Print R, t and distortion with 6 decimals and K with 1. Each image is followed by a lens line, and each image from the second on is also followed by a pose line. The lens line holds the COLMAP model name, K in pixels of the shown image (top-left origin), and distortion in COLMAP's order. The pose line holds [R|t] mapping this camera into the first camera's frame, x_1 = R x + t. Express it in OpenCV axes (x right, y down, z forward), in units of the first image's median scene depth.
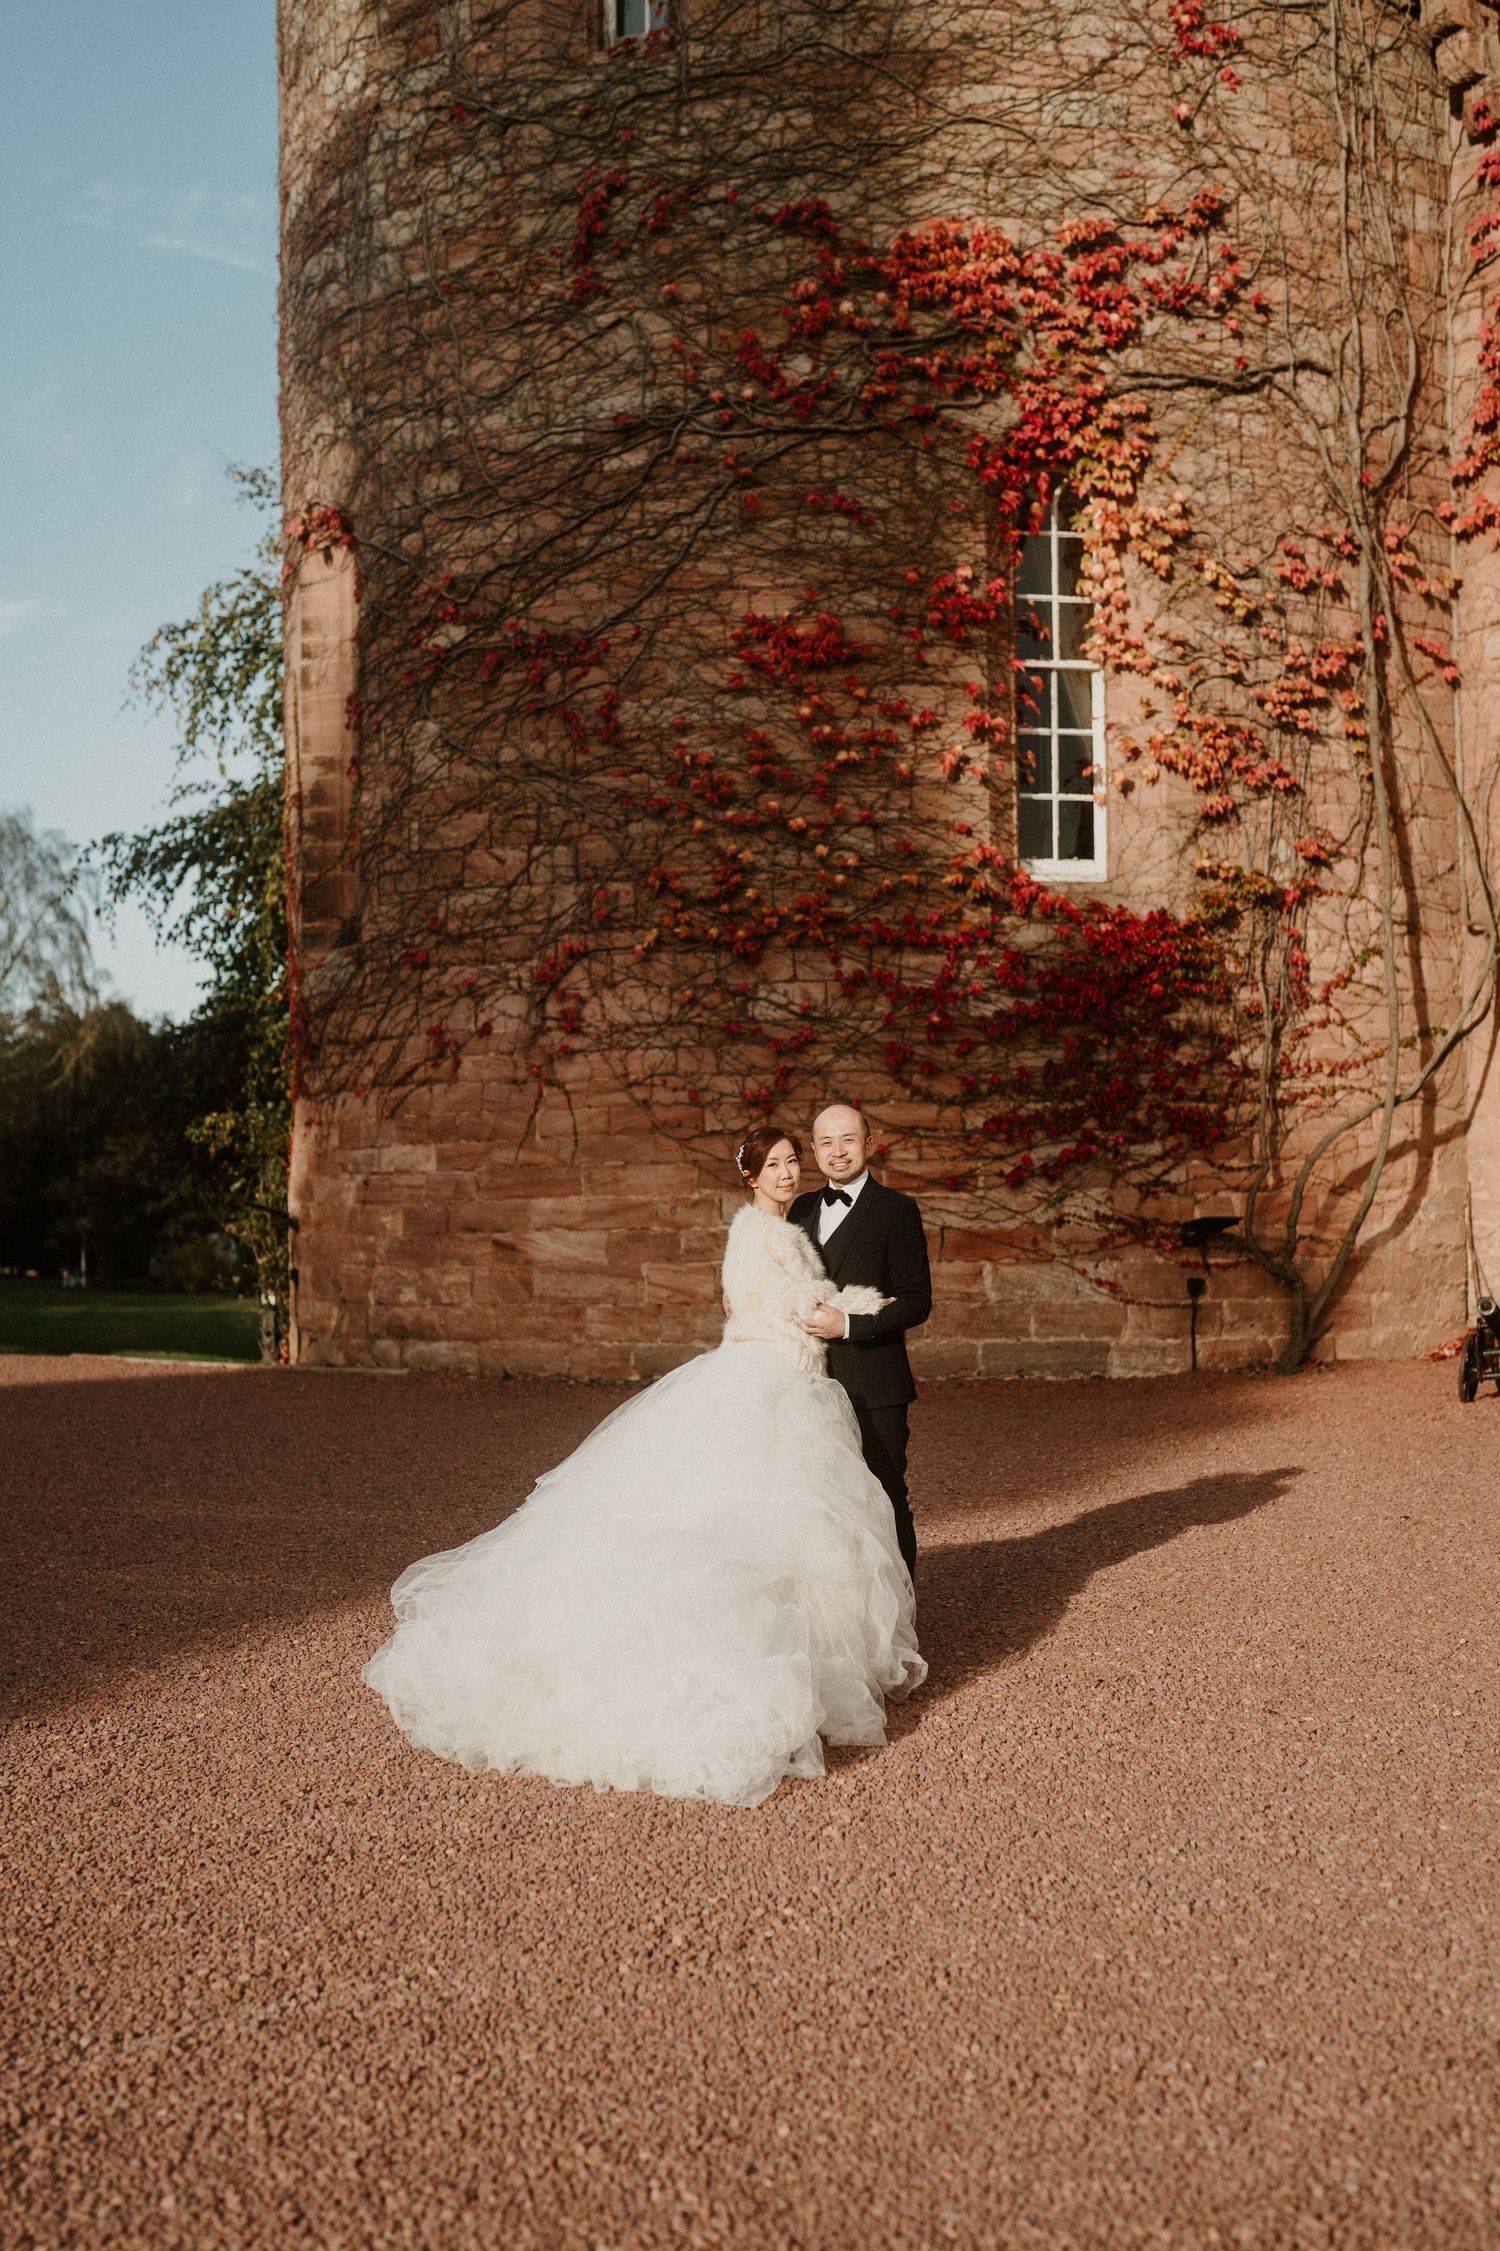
lens RADIAL K [[3245.3, 0, 754.0], [0, 3245.3, 1231.6], [0, 0, 1]] dist [-0.100281, 0.795536]
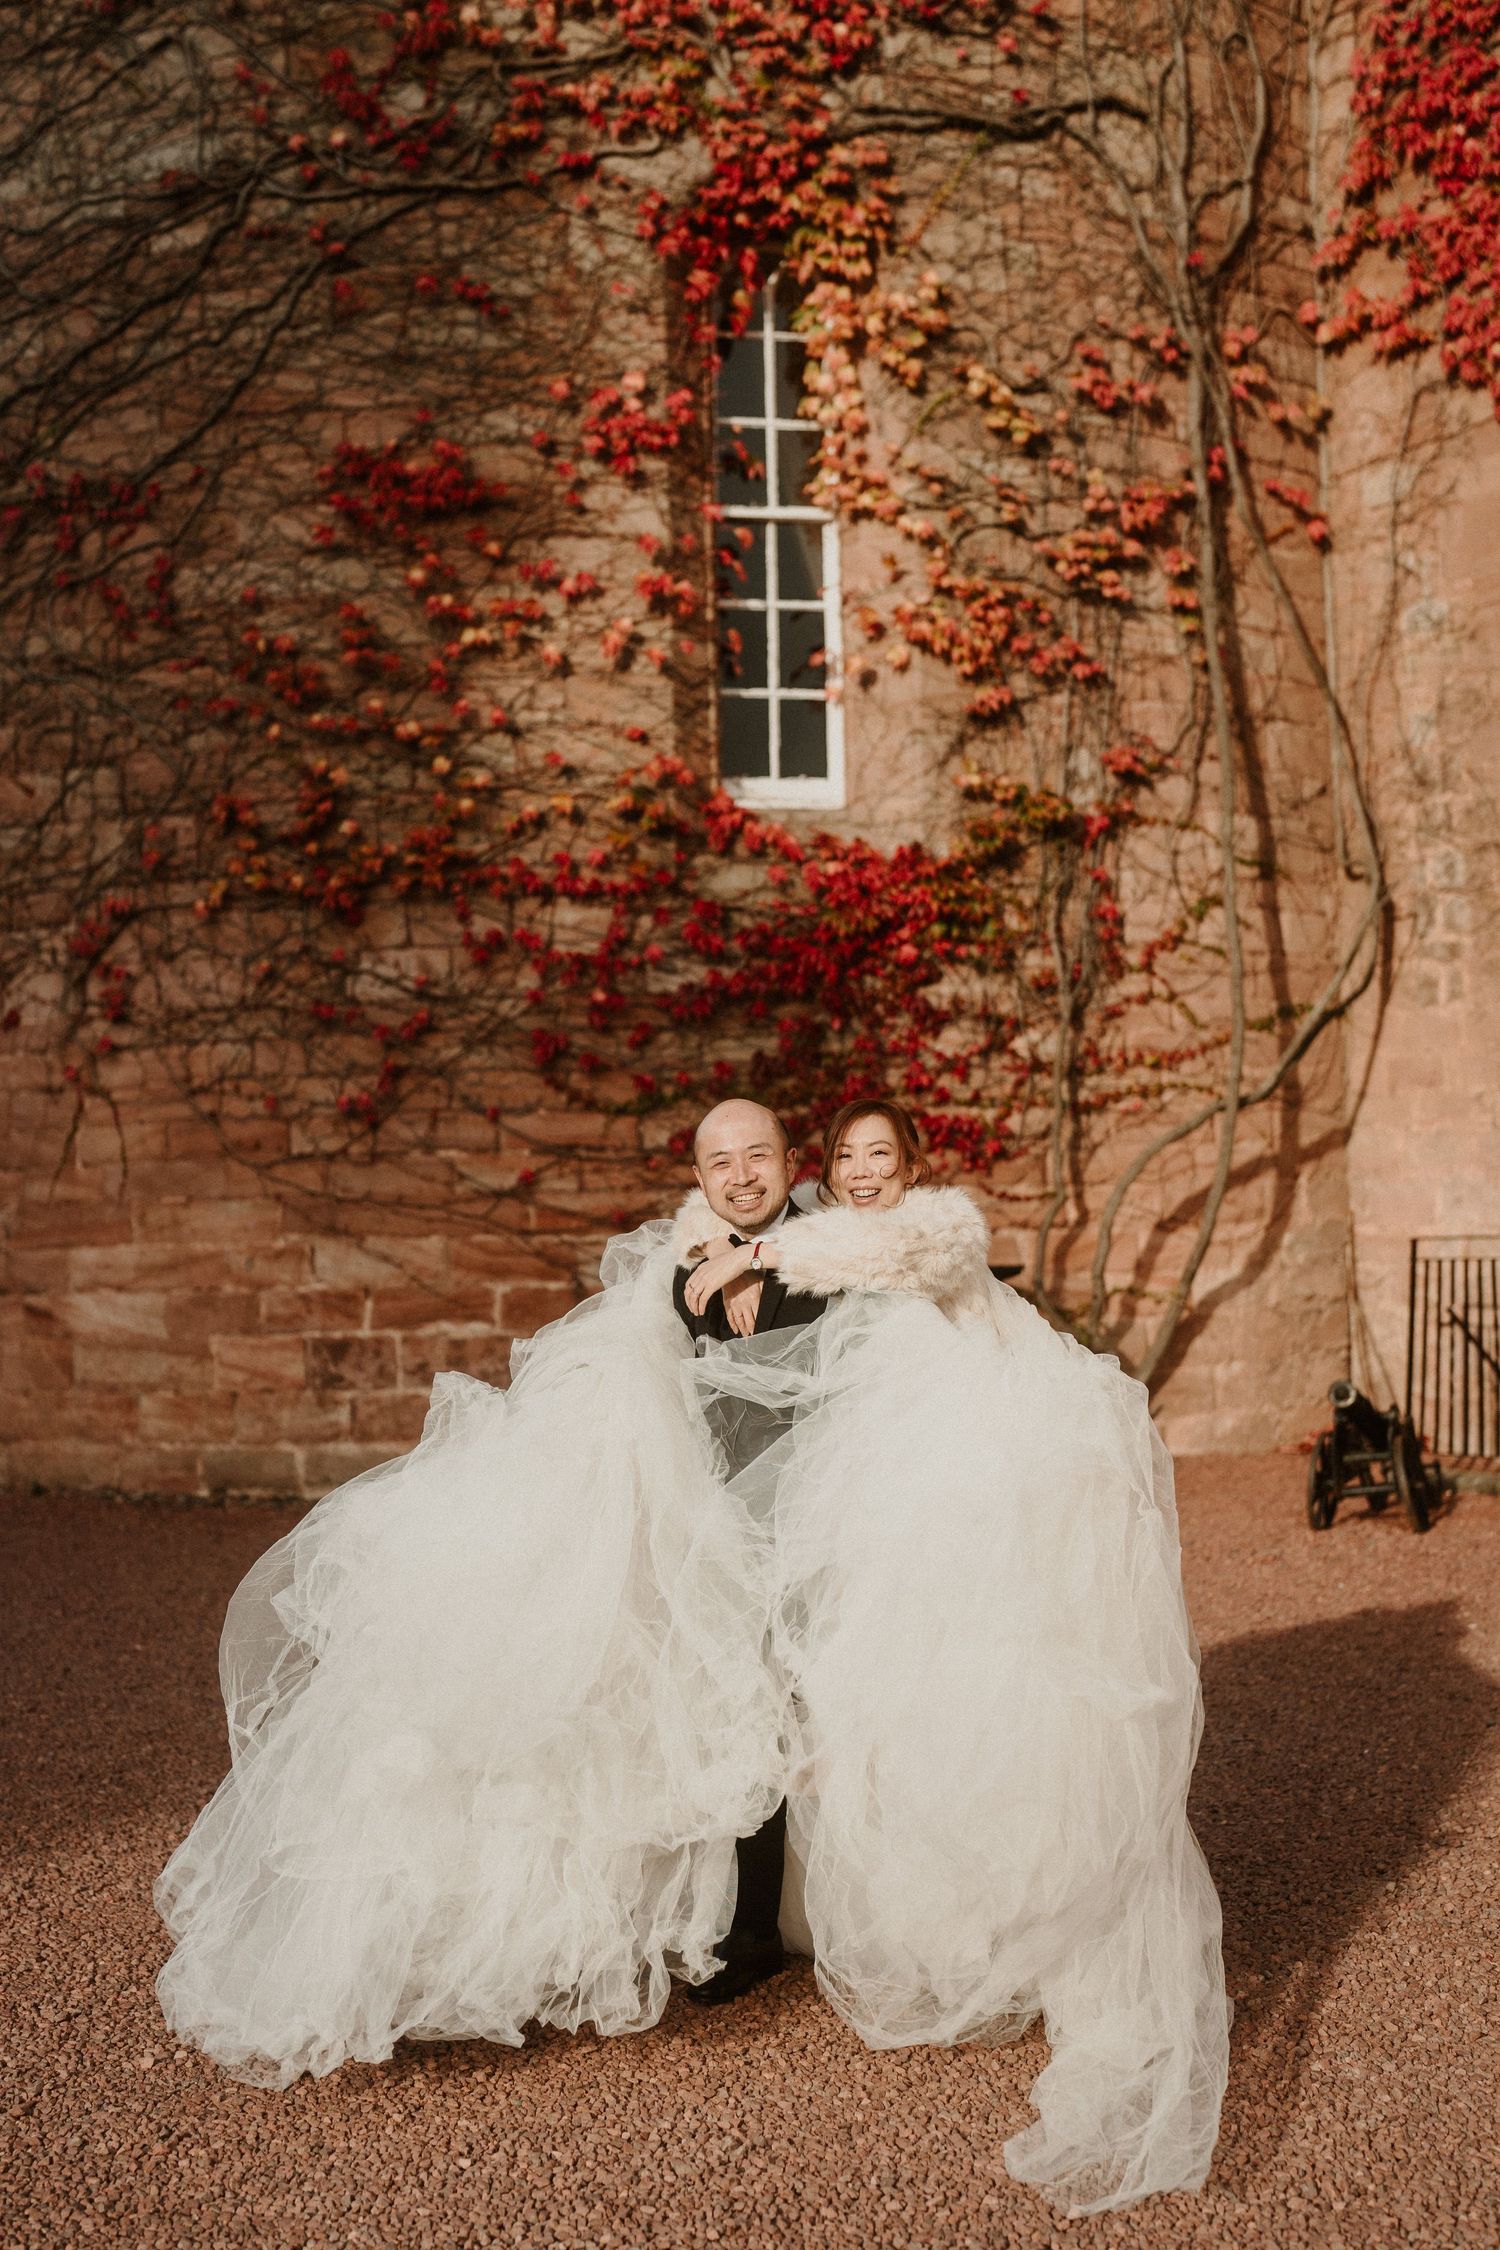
lens RADIAL K [[3243.9, 0, 754.0], [0, 3243.9, 1231.0], [0, 0, 1]] dist [-0.100281, 0.795536]
pose [[0.999939, -0.010599, 0.003234, 0.085682], [0.010619, 0.999924, -0.006282, -0.007981], [-0.003167, 0.006316, 0.999975, 0.269347]]
